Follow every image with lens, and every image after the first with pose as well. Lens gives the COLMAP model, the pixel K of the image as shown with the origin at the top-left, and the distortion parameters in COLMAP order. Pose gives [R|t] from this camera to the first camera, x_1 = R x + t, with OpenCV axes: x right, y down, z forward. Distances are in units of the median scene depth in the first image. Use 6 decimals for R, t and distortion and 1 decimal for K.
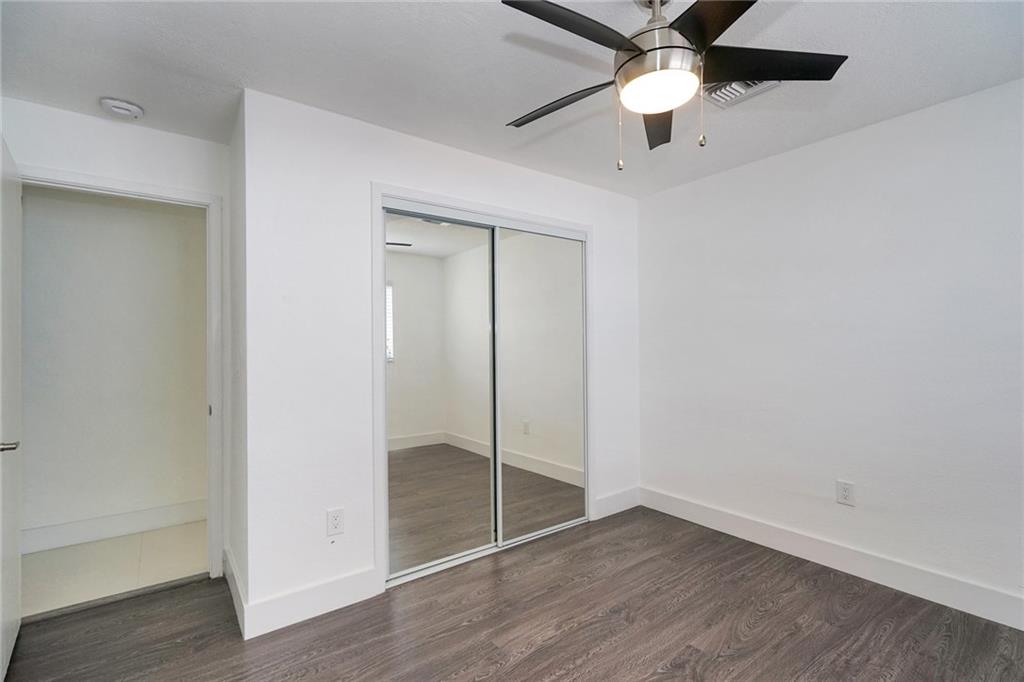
lens RADIAL K [[471.2, 0, 516.9], [0, 471.2, 344.3], [0, 0, 1]] dist [-0.002246, -0.000035]
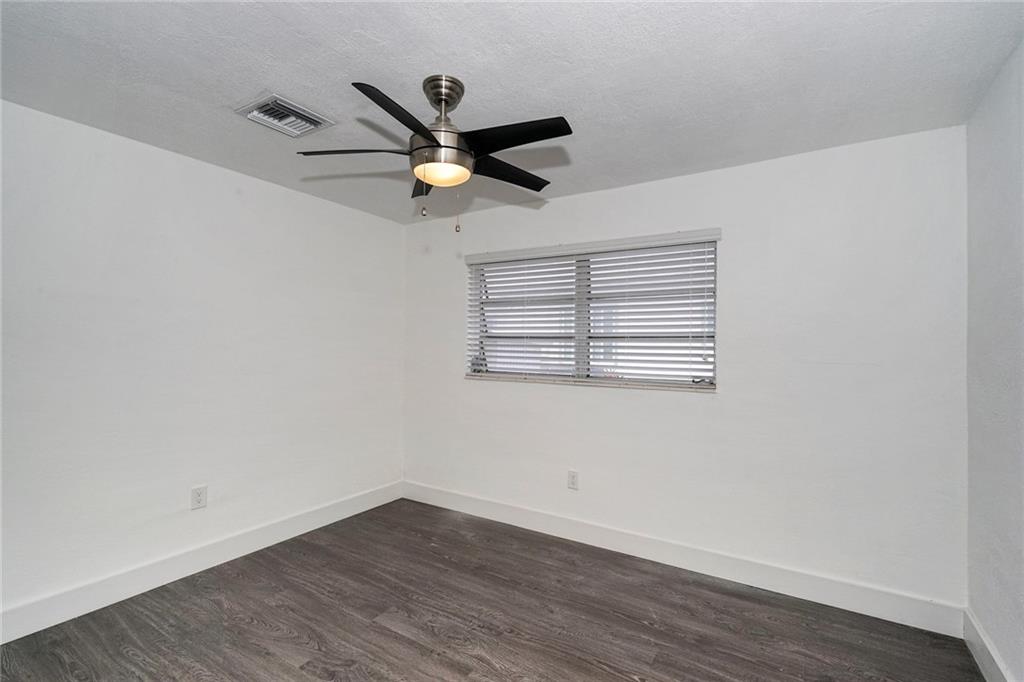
lens RADIAL K [[471.2, 0, 516.9], [0, 471.2, 344.3], [0, 0, 1]] dist [-0.002246, -0.000035]
pose [[-0.357934, -0.007191, 0.933719, -0.645017], [-0.015193, 0.999883, 0.001877, -0.055986], [-0.933623, -0.013514, -0.358002, 0.814041]]
